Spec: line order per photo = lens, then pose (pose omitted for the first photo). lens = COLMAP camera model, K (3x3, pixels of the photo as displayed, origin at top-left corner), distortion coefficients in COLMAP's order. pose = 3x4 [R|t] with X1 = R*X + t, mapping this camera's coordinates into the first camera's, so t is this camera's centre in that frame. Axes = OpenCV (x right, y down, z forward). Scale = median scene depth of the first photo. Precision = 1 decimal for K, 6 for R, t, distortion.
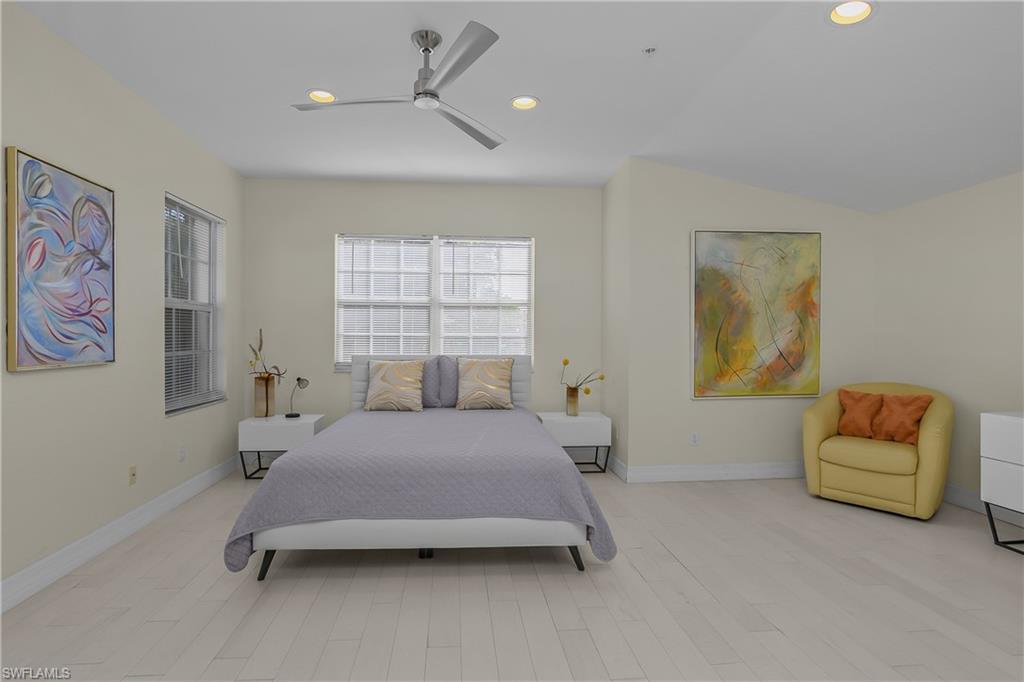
lens RADIAL K [[509.5, 0, 491.8], [0, 509.5, 345.7], [0, 0, 1]] dist [-0.000913, -0.000383]
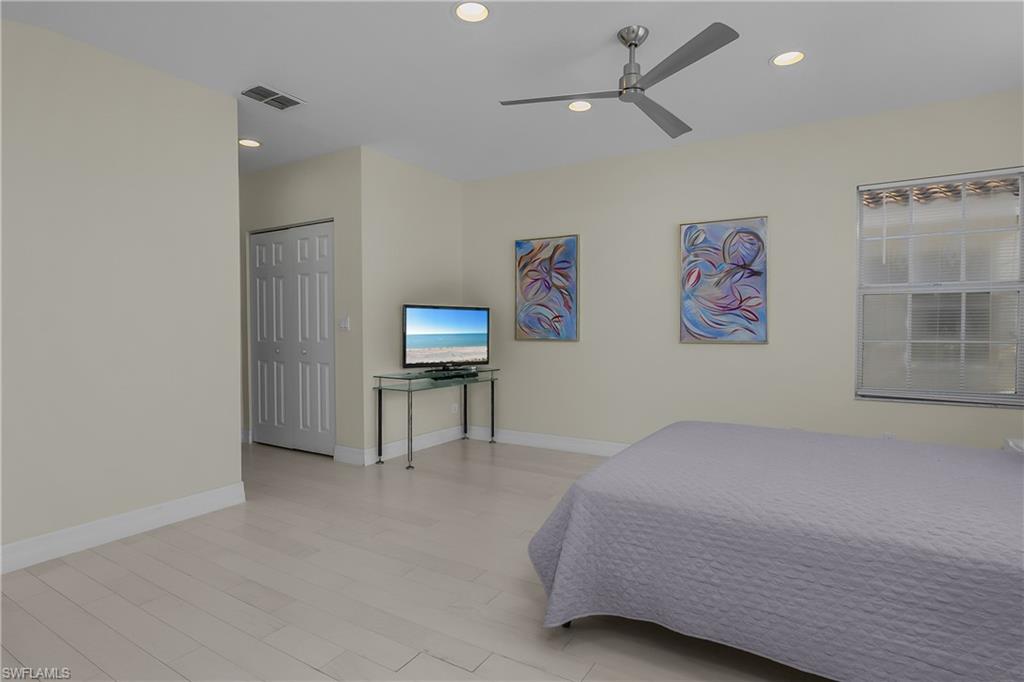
lens RADIAL K [[522.2, 0, 512.0], [0, 522.2, 341.0], [0, 0, 1]] dist [-0.003368, -0.000503]
pose [[-0.554982, 0.023097, -0.831541, 0.829942], [-0.013911, 0.999217, 0.037038, -0.014347], [0.831746, 0.032123, -0.554226, 1.263161]]
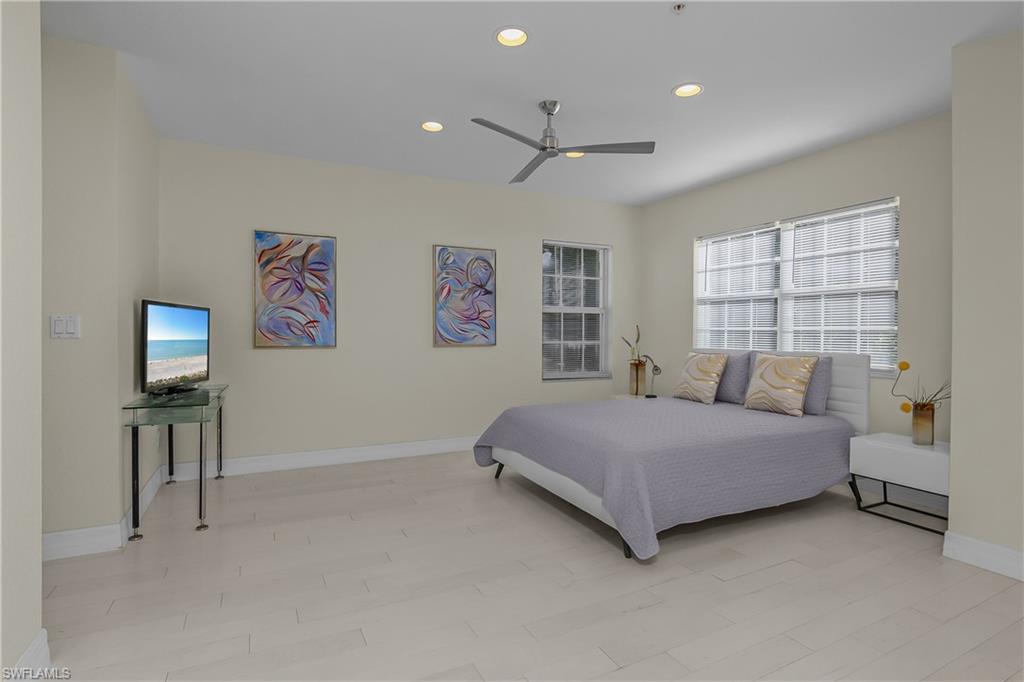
lens RADIAL K [[501.4, 0, 512.0], [0, 501.4, 341.0], [0, 0, 1]] dist [-0.002723, -0.000082]
pose [[0.394823, 0.013760, -0.918654, 0.955708], [-0.018098, 0.999810, 0.007197, 0.004221], [0.918579, 0.013784, 0.394997, 0.368867]]
